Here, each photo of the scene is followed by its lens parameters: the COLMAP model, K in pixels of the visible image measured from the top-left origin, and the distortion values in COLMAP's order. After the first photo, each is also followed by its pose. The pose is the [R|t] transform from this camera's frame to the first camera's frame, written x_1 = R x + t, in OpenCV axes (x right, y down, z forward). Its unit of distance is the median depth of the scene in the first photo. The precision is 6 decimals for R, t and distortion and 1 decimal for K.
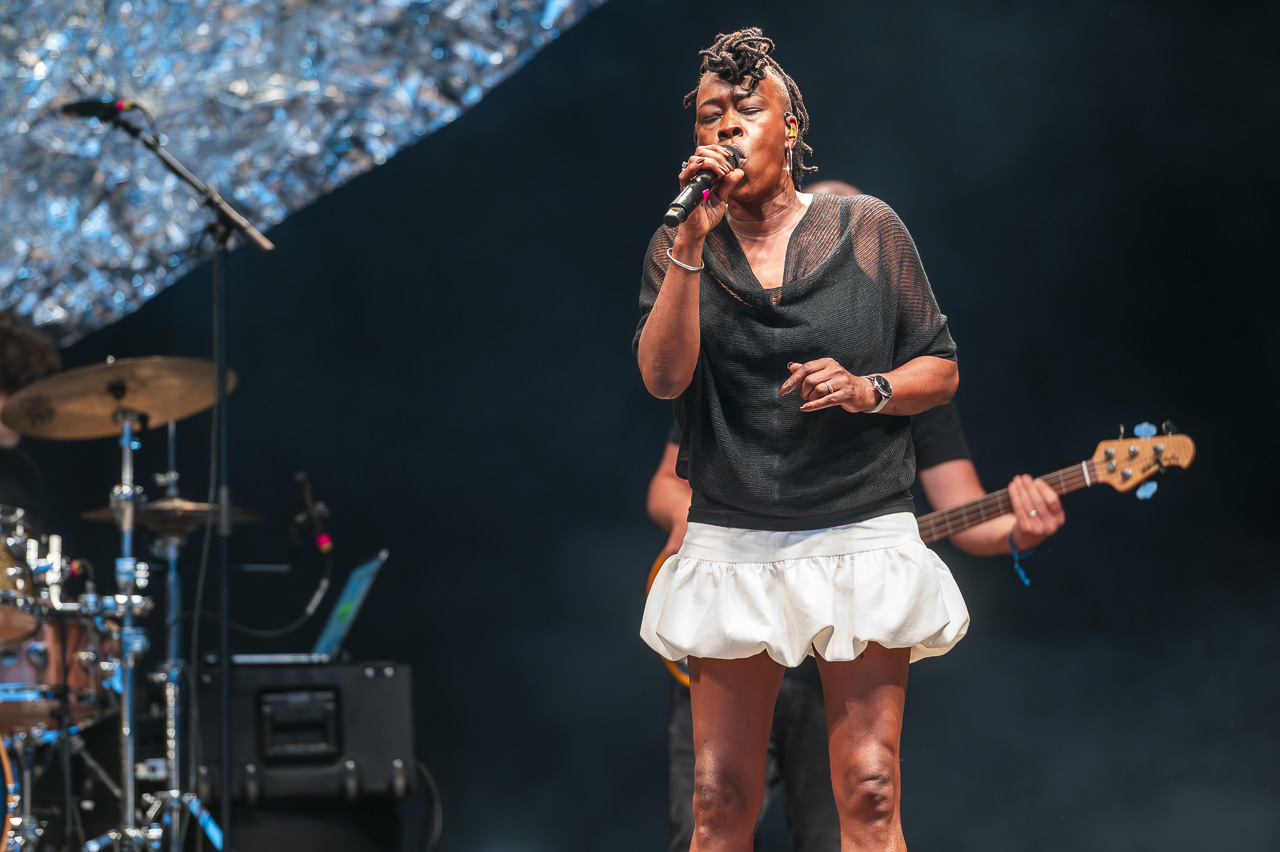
lens RADIAL K [[7228.2, 0, 640.0], [0, 7228.2, 426.5], [0, 0, 1]] dist [-0.386273, 0.000000]
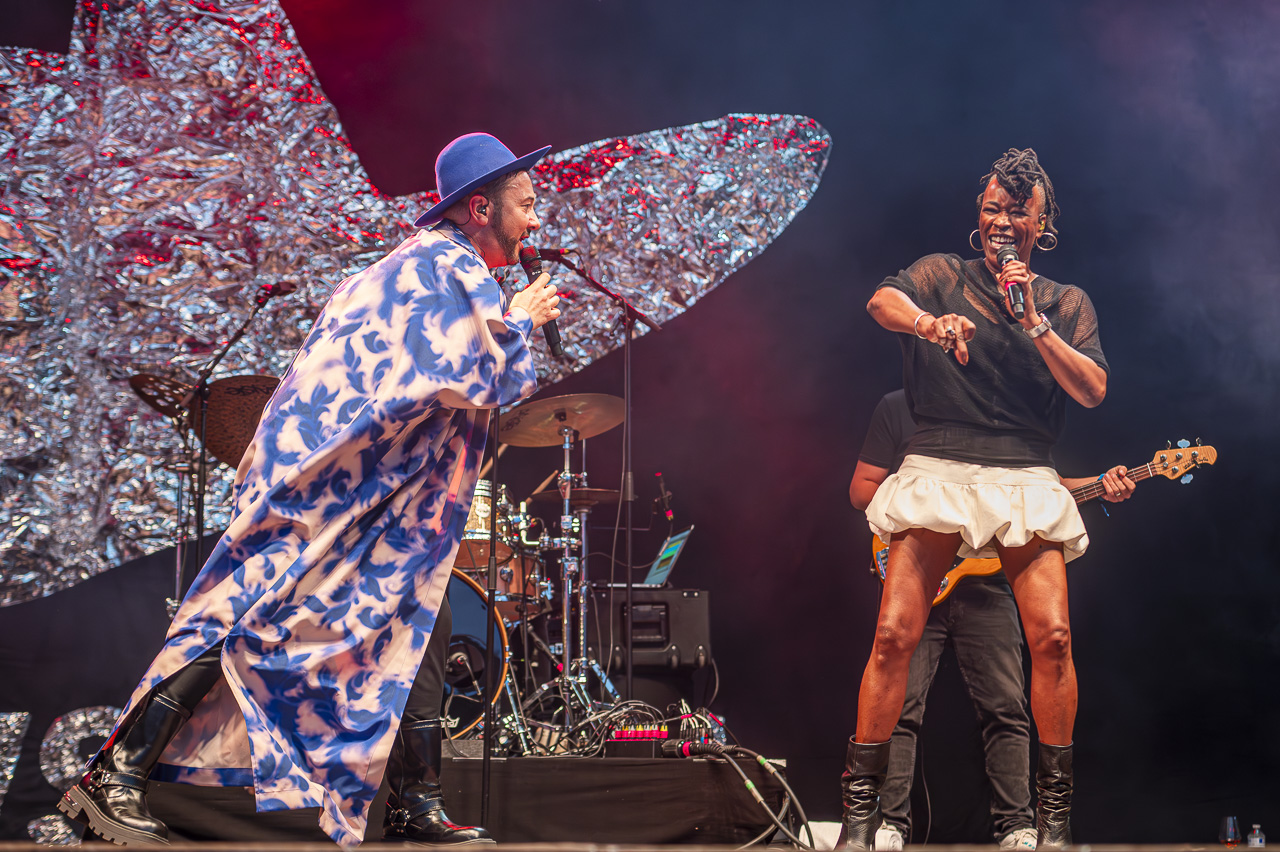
lens RADIAL K [[2778.7, 0, 673.5], [0, 2778.7, 487.7], [0, 0, 1]] dist [-0.119889, 0.000000]
pose [[0.997601, 0.017060, 0.067087, -0.085097], [-0.014081, 0.998905, -0.044624, 0.038216], [-0.067774, 0.043573, 0.996749, 0.335944]]
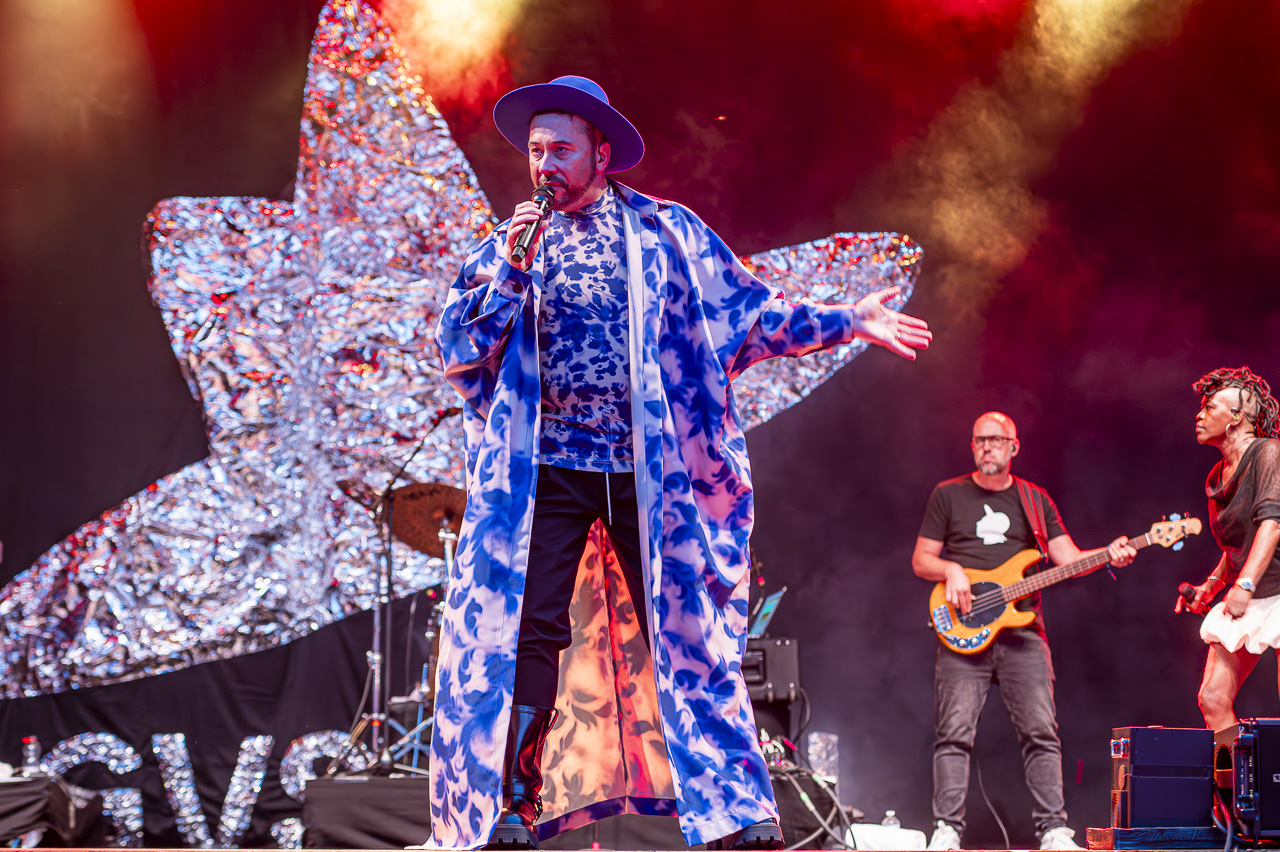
lens RADIAL K [[2642.5, 0, 598.2], [0, 2642.5, 490.5], [0, 0, 1]] dist [-0.058807, 0.000000]
pose [[0.998676, -0.000450, -0.051443, -0.051807], [-0.001885, 0.998969, -0.045348, 0.024957], [0.051411, 0.045385, 0.997646, 0.208633]]
